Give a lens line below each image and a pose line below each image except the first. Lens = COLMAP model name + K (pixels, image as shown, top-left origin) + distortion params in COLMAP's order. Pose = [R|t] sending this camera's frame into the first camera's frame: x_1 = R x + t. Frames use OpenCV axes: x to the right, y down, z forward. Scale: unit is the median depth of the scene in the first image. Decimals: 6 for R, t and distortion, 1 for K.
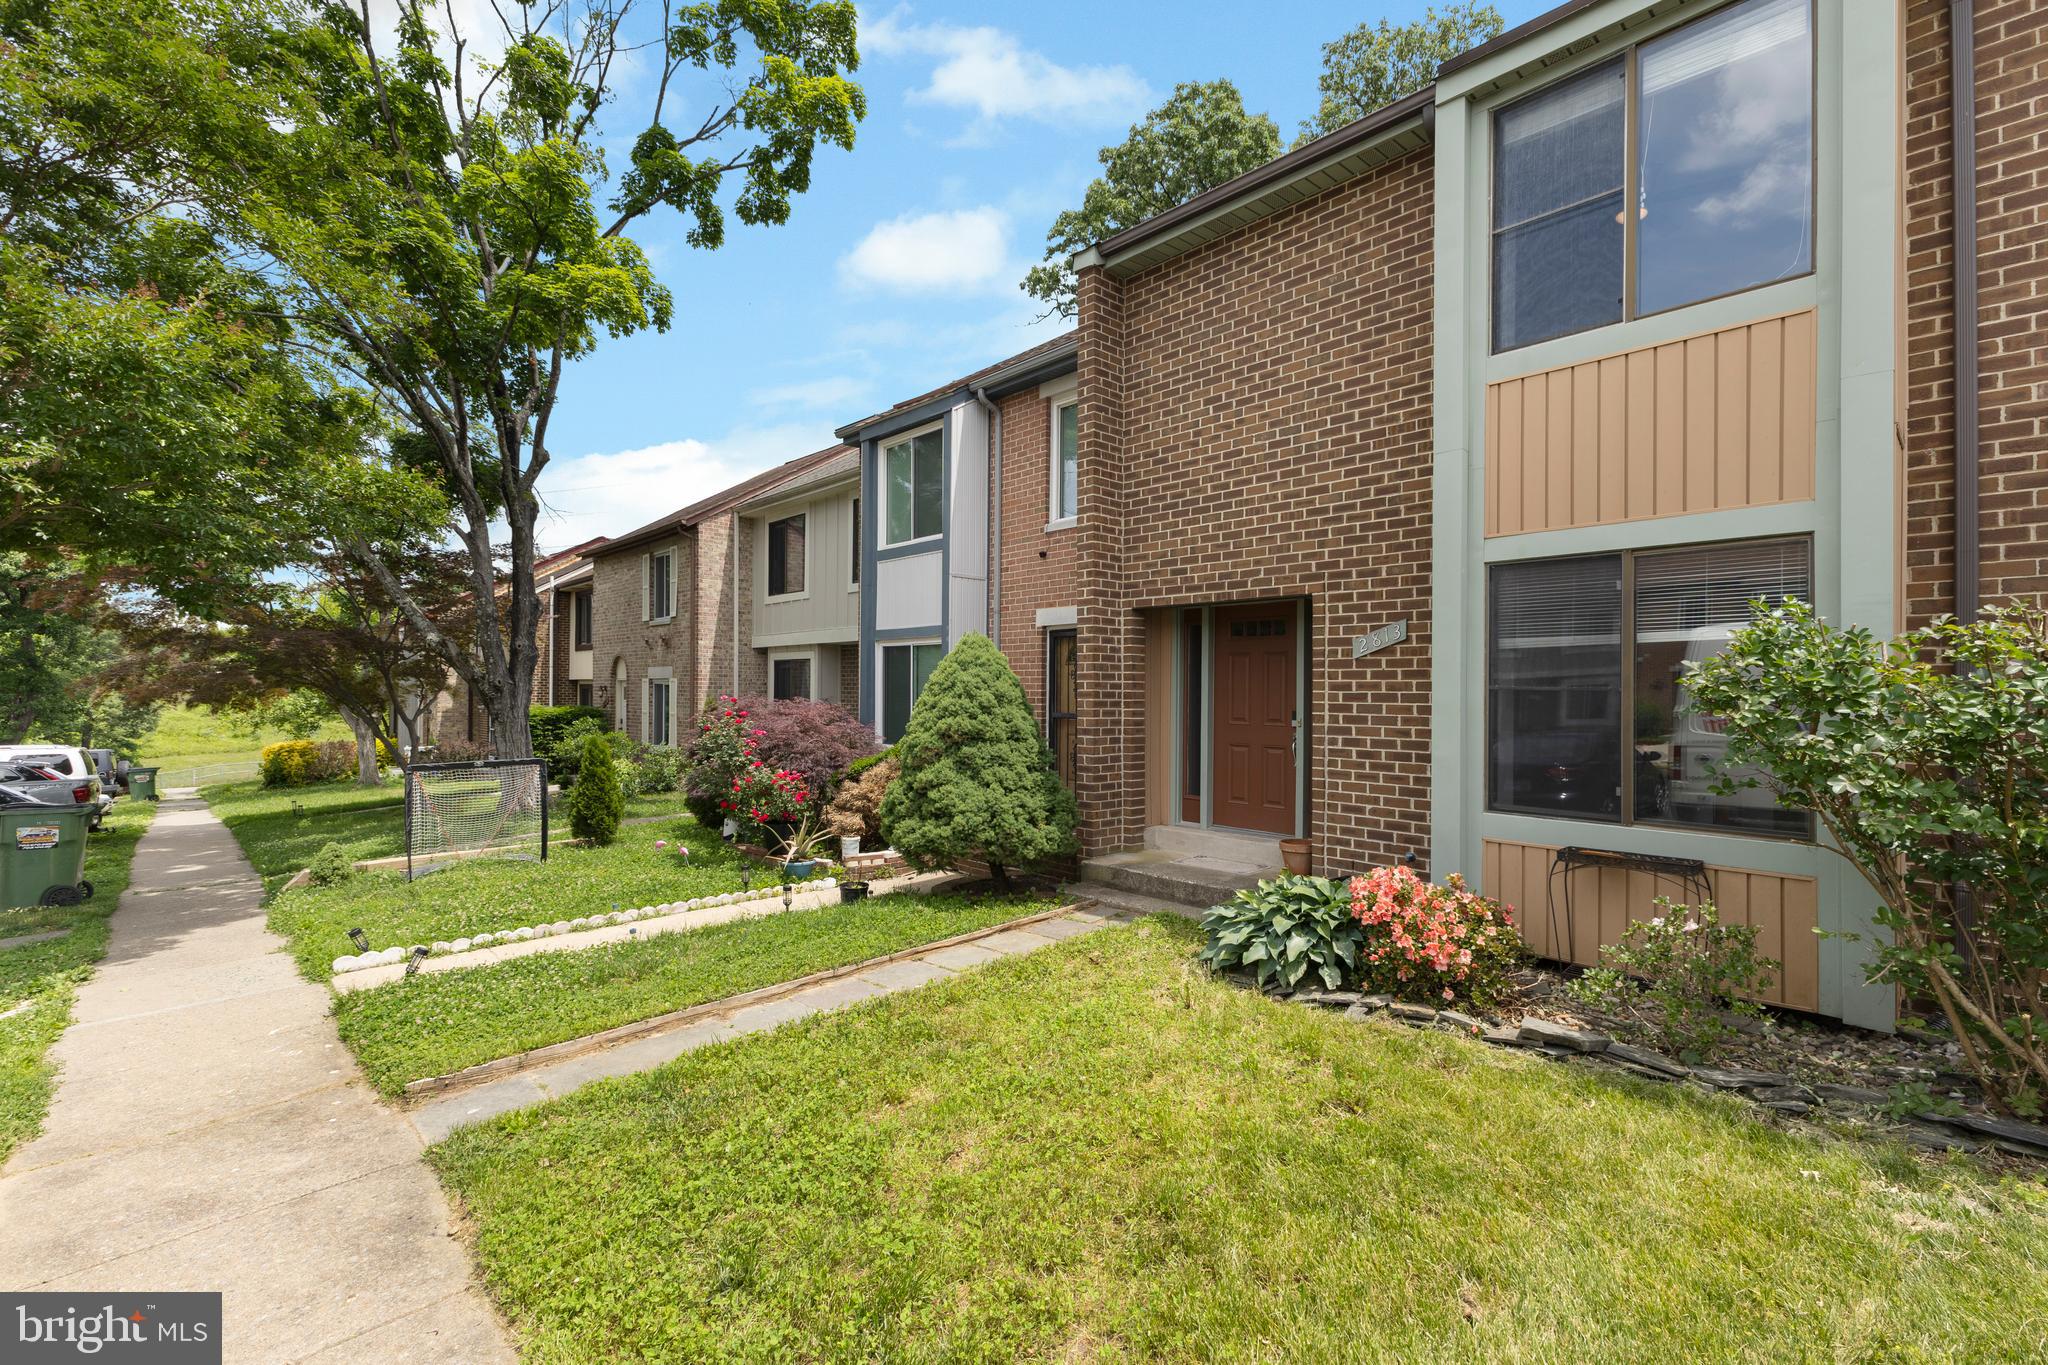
lens RADIAL K [[882.6, 0, 1022.5], [0, 882.6, 684.6], [0, 0, 1]] dist [0.006815, 0.000132]
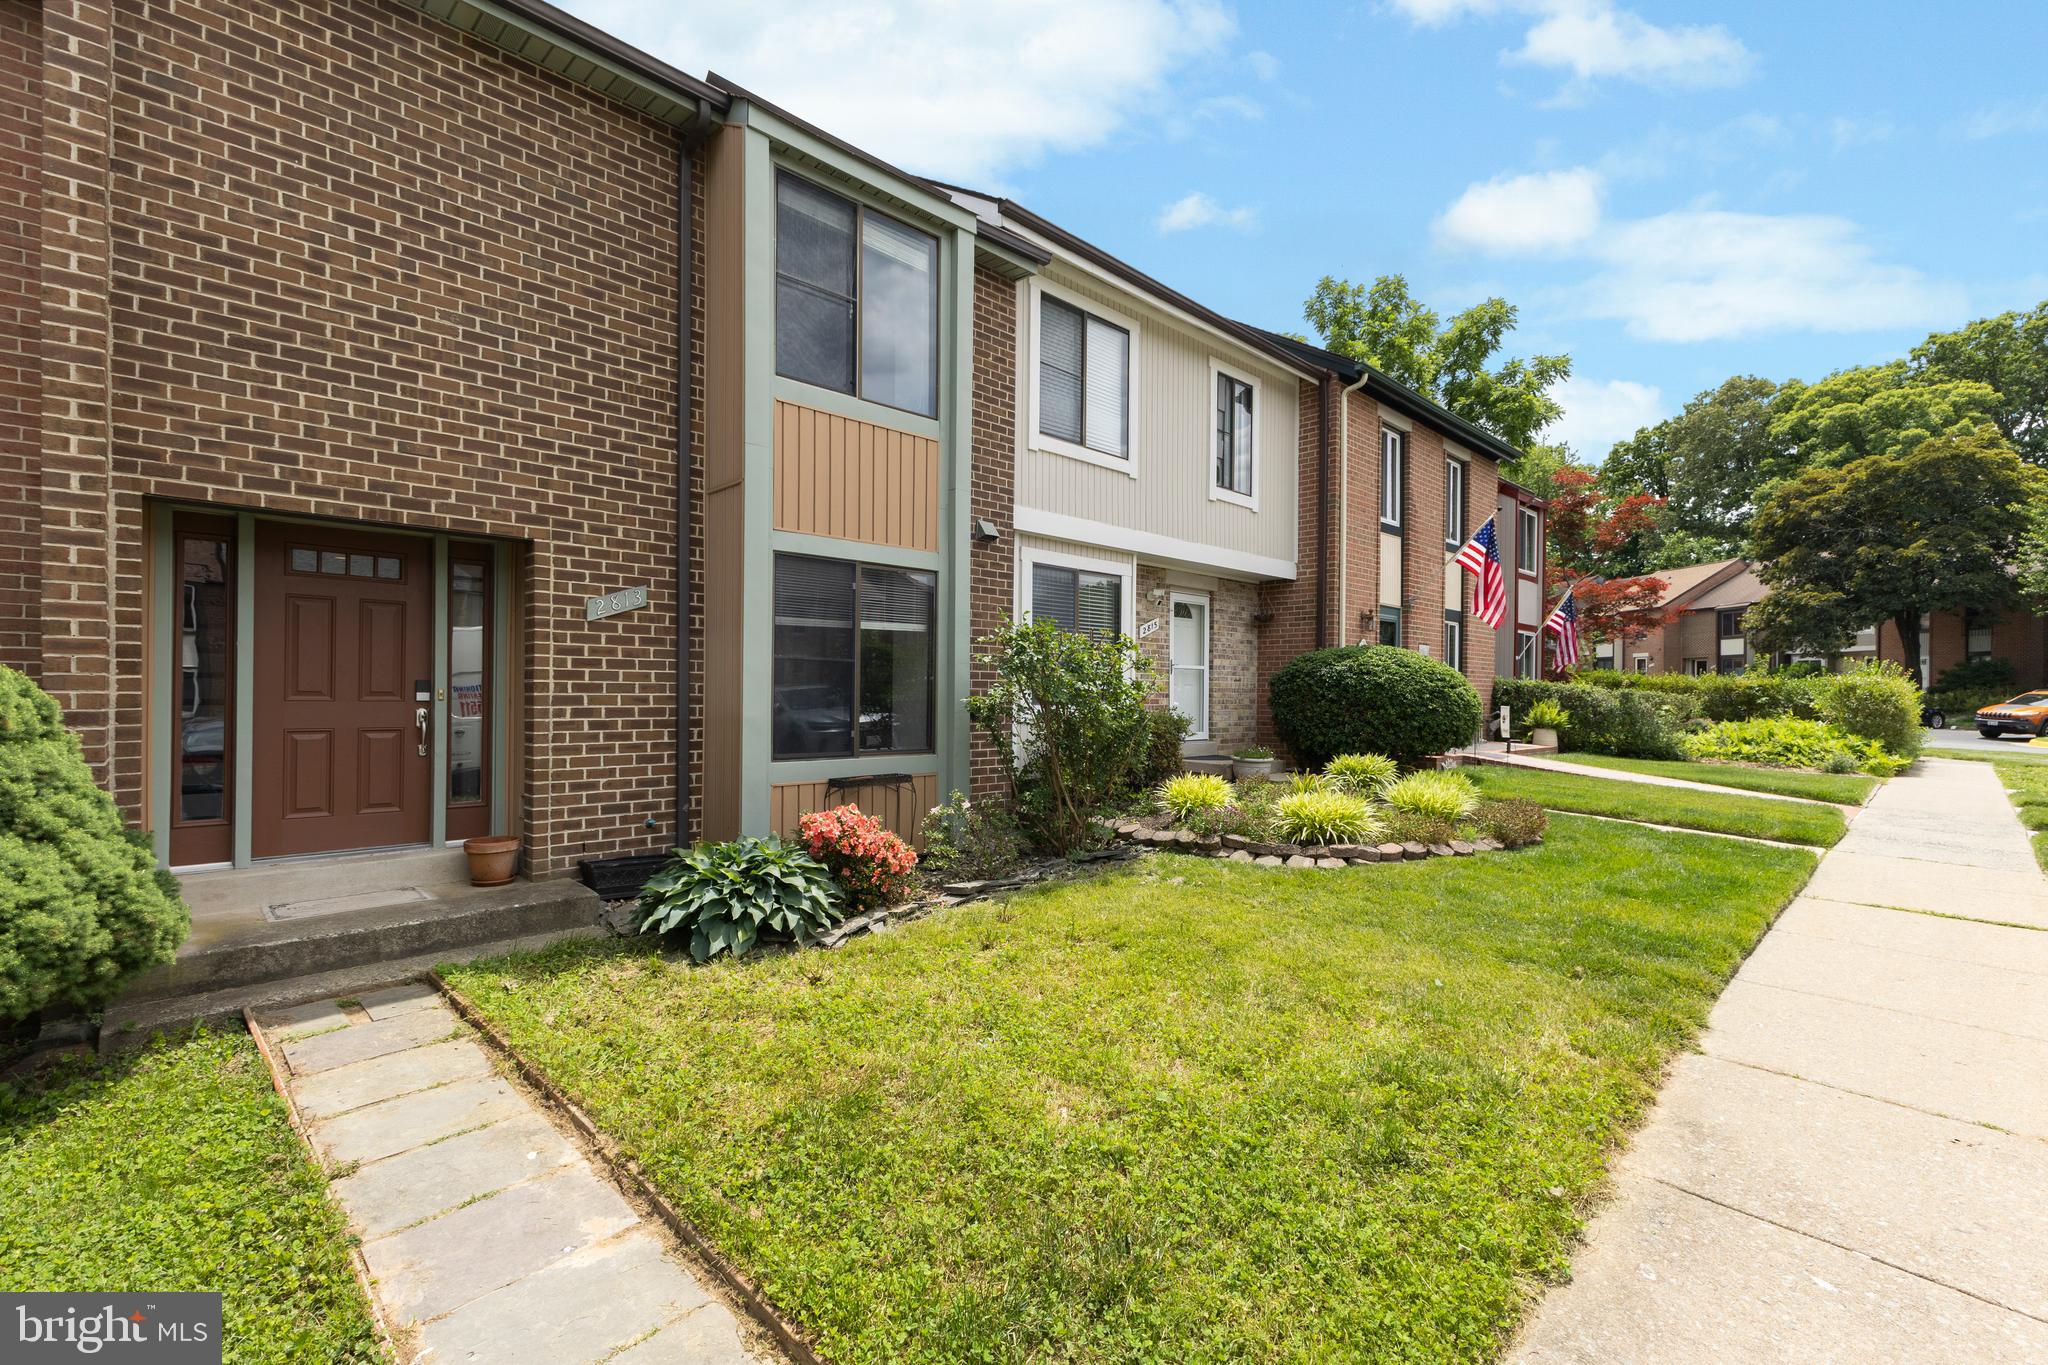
lens RADIAL K [[882.6, 0, 1022.0], [0, 882.6, 691.5], [0, 0, 1]] dist [0.006815, 0.000132]
pose [[-0.005331, -0.003783, 0.999979, -0.540881], [-0.015009, 0.999881, 0.003703, 0.033729], [-0.999873, -0.014988, -0.005387, 0.559206]]
